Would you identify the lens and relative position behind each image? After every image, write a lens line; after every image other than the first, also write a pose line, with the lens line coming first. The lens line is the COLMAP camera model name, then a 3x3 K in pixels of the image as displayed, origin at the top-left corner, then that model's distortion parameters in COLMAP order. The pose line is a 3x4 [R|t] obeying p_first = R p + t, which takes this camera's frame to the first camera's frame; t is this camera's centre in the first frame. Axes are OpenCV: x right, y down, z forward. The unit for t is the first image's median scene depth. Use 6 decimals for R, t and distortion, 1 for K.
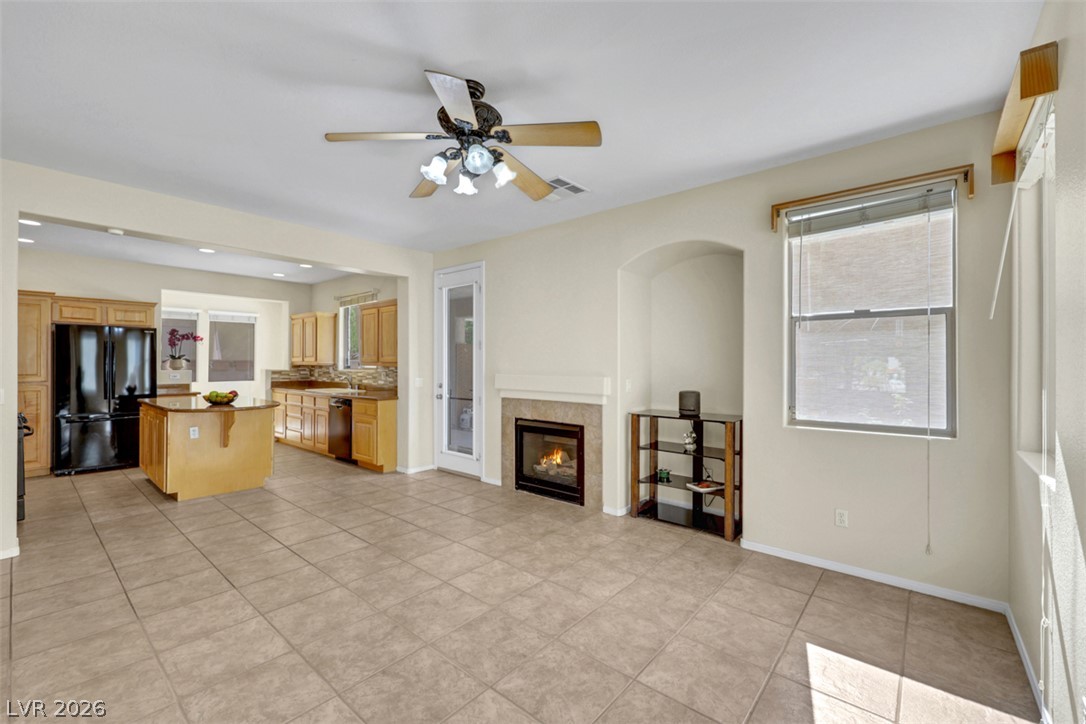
lens RADIAL K [[456.2, 0, 542.3], [0, 456.2, 362.8], [0, 0, 1]] dist [-0.000671, 0.000036]
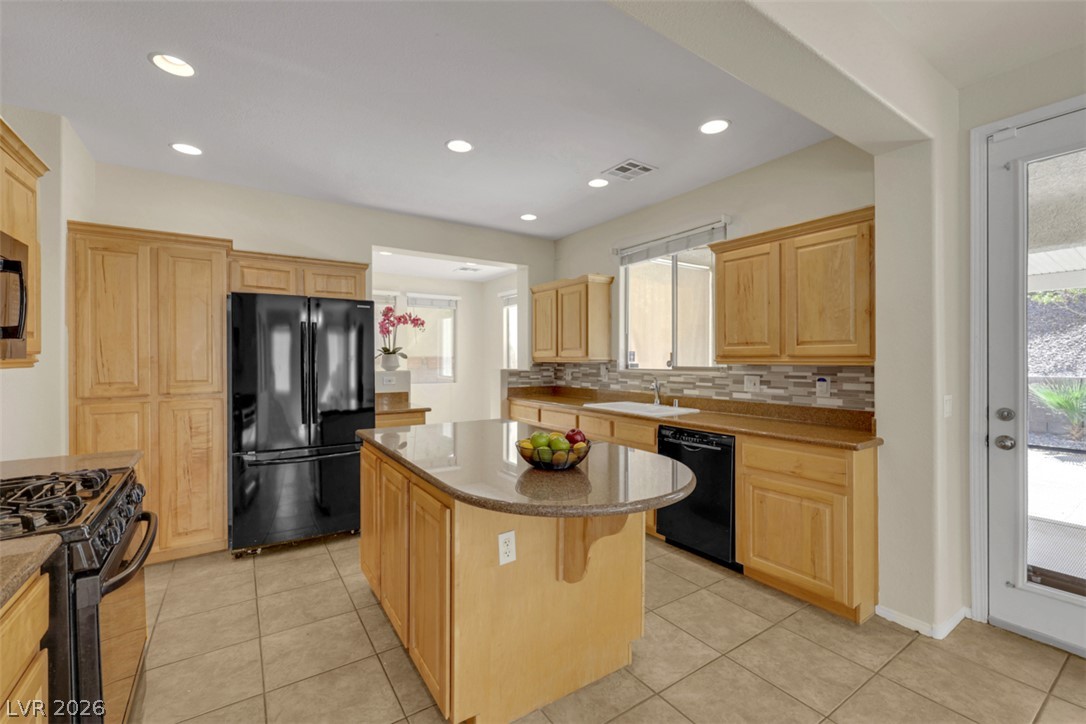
lens RADIAL K [[456.2, 0, 540.6], [0, 456.2, 359.5], [0, 0, 1]] dist [-0.000671, 0.000036]
pose [[0.963107, -0.005252, -0.269067, -0.592997], [0.005675, 0.999984, 0.000794, 0.000264], [0.269058, -0.002292, 0.963121, 0.605941]]
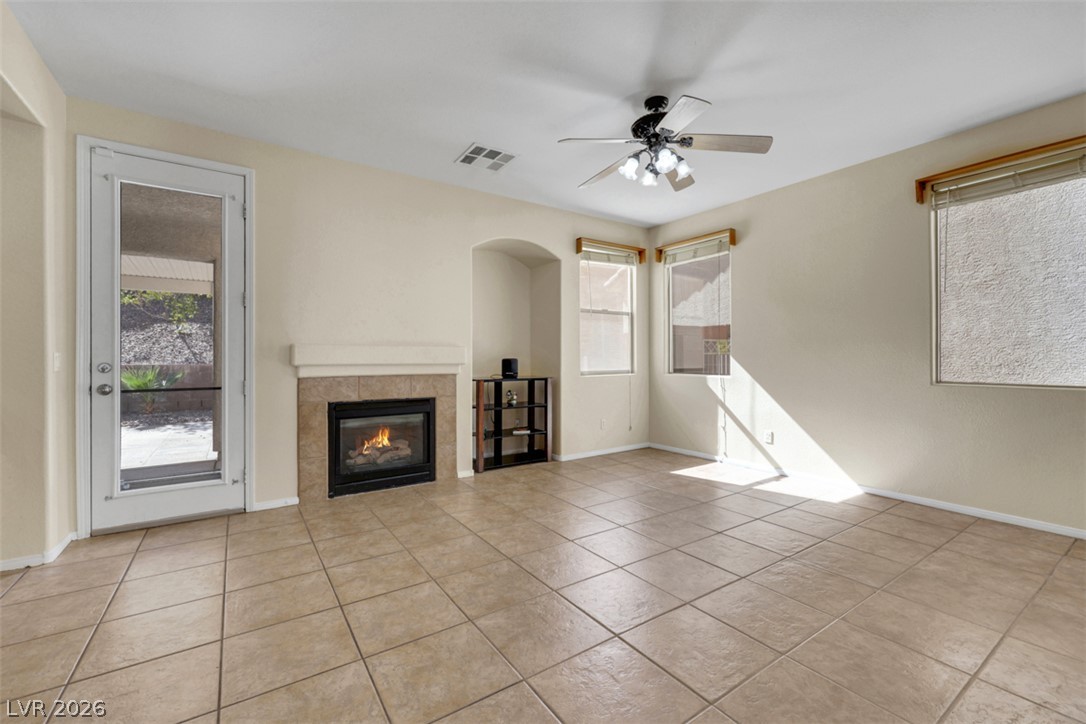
lens RADIAL K [[456.2, 0, 547.6], [0, 456.2, 357.6], [0, 0, 1]] dist [-0.000671, 0.000036]
pose [[0.255627, -0.002156, 0.966773, -0.693453], [0.003430, 0.999993, 0.001323, 0.046841], [-0.966769, 0.002978, 0.255632, 0.463311]]
